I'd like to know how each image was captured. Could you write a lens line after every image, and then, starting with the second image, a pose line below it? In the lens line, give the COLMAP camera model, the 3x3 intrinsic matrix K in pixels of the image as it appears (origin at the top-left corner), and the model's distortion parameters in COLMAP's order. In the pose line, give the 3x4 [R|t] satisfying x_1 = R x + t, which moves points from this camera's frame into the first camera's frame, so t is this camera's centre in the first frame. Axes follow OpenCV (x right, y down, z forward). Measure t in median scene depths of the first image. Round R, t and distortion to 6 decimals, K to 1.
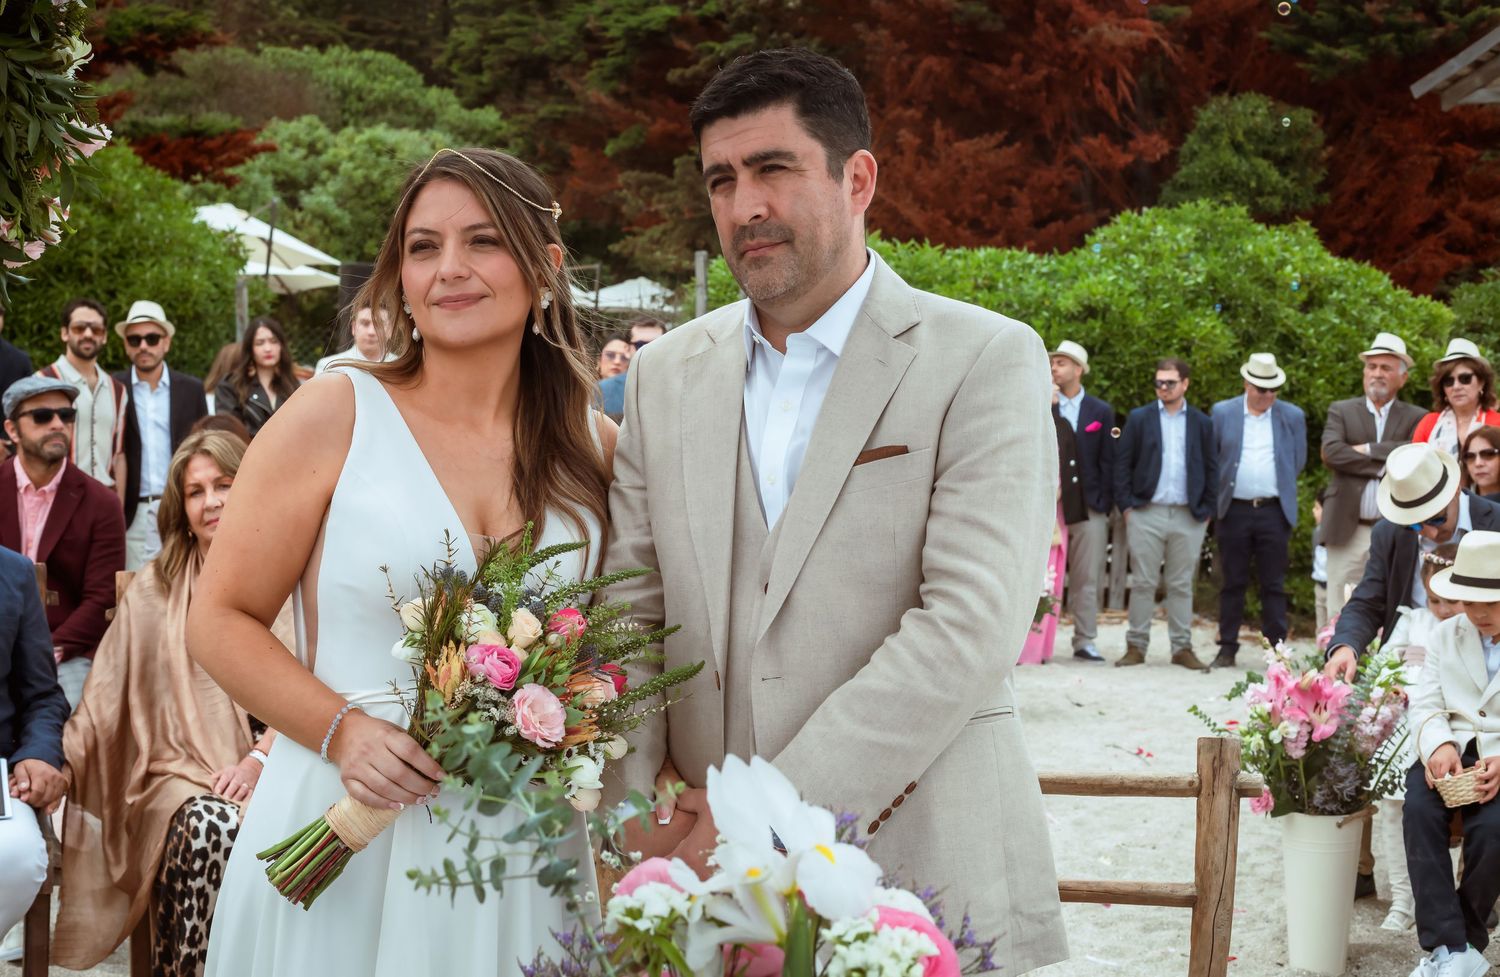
lens RADIAL K [[2322.0, 0, 745.2], [0, 2322.0, 475.5], [0, 0, 1]] dist [-0.132382, 0.000000]
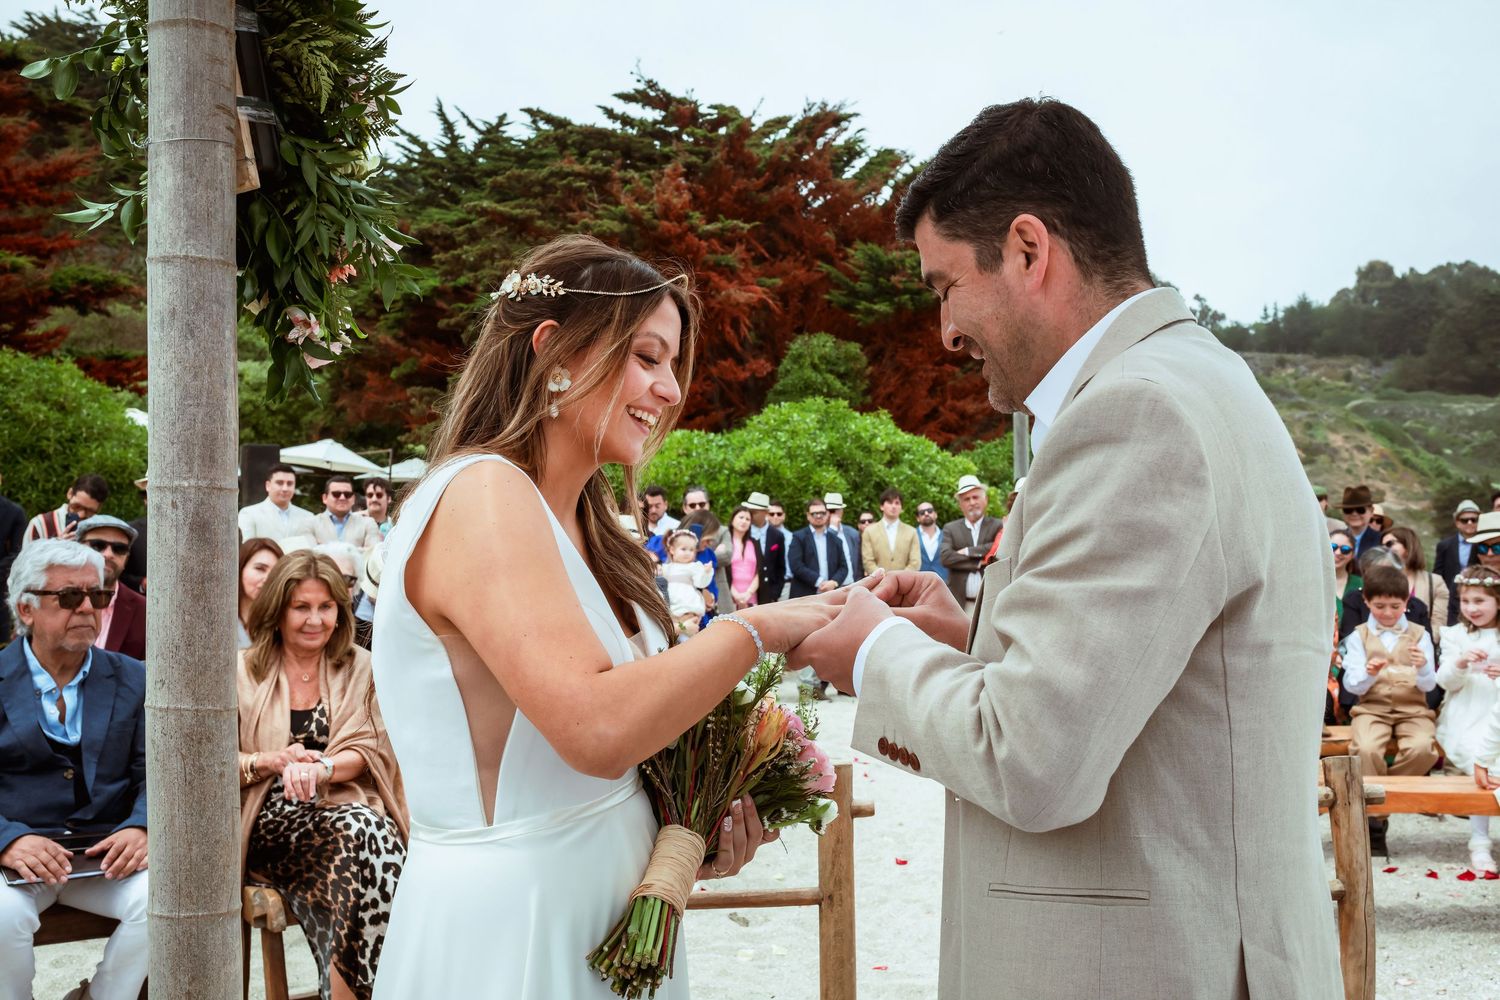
lens RADIAL K [[1446.5, 0, 749.1], [0, 1446.5, 503.8], [0, 0, 1]] dist [-0.023360, 0.000000]
pose [[0.978454, -0.020246, 0.205469, -0.050628], [0.031601, 0.998140, -0.052131, 0.001553], [-0.204031, 0.057501, 0.977274, 0.063138]]
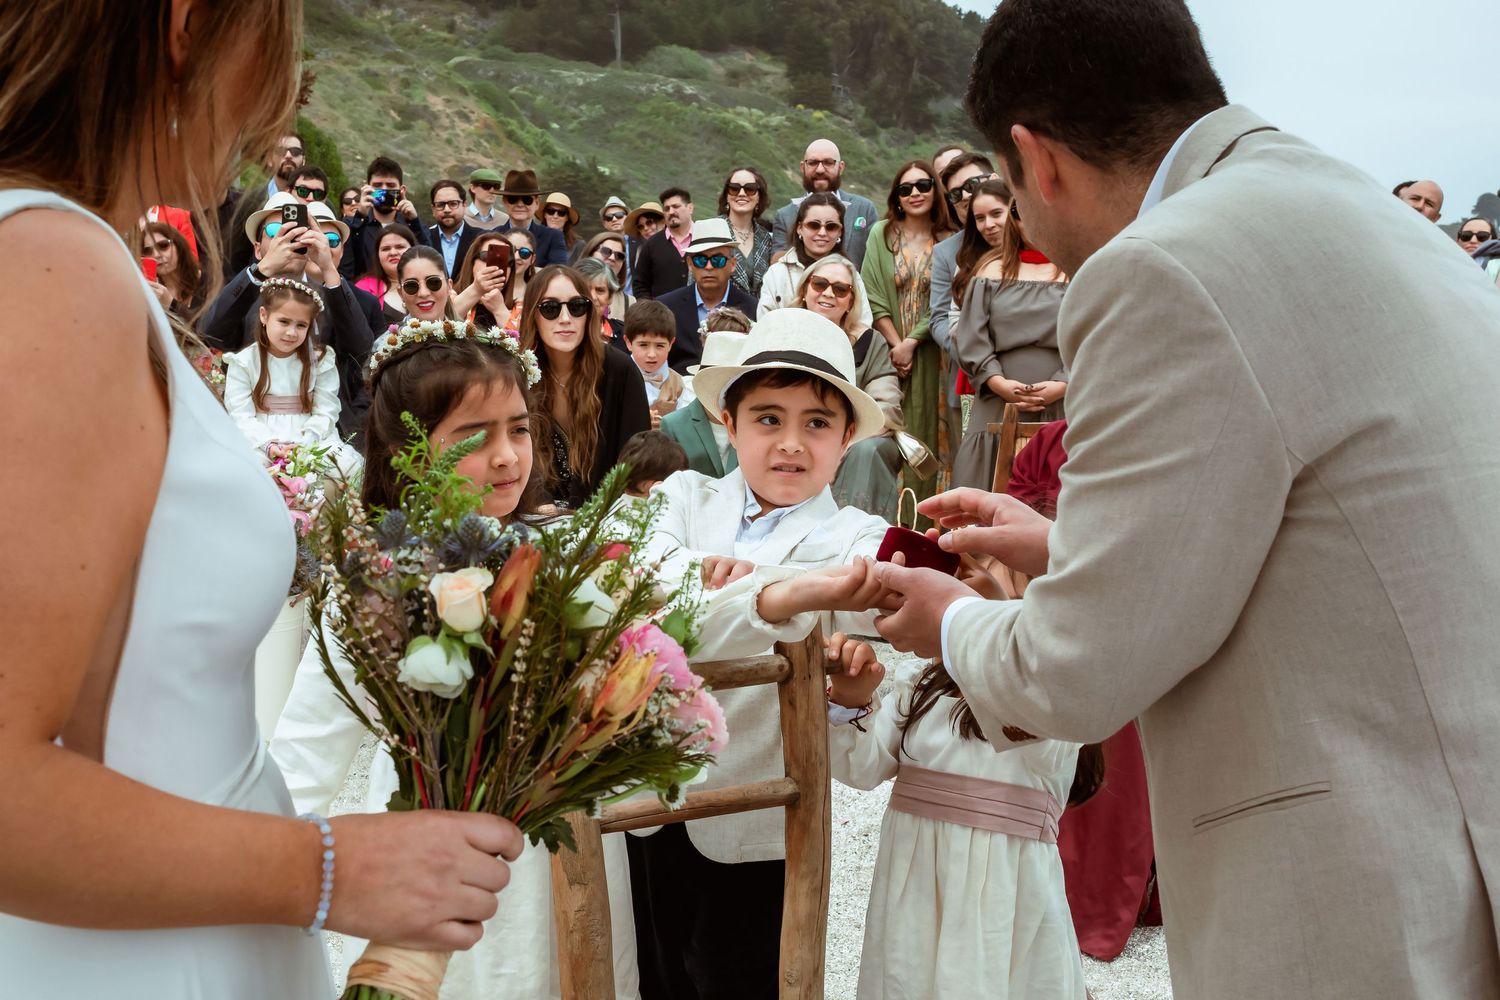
lens RADIAL K [[1758.4, 0, 651.7], [0, 1758.4, 583.5], [0, 0, 1]] dist [-0.041306, 0.000000]
pose [[0.752412, -0.121864, 0.647322, -0.053002], [-0.003430, 0.981999, 0.188857, -0.003748], [-0.658684, -0.144319, 0.738449, 0.099536]]
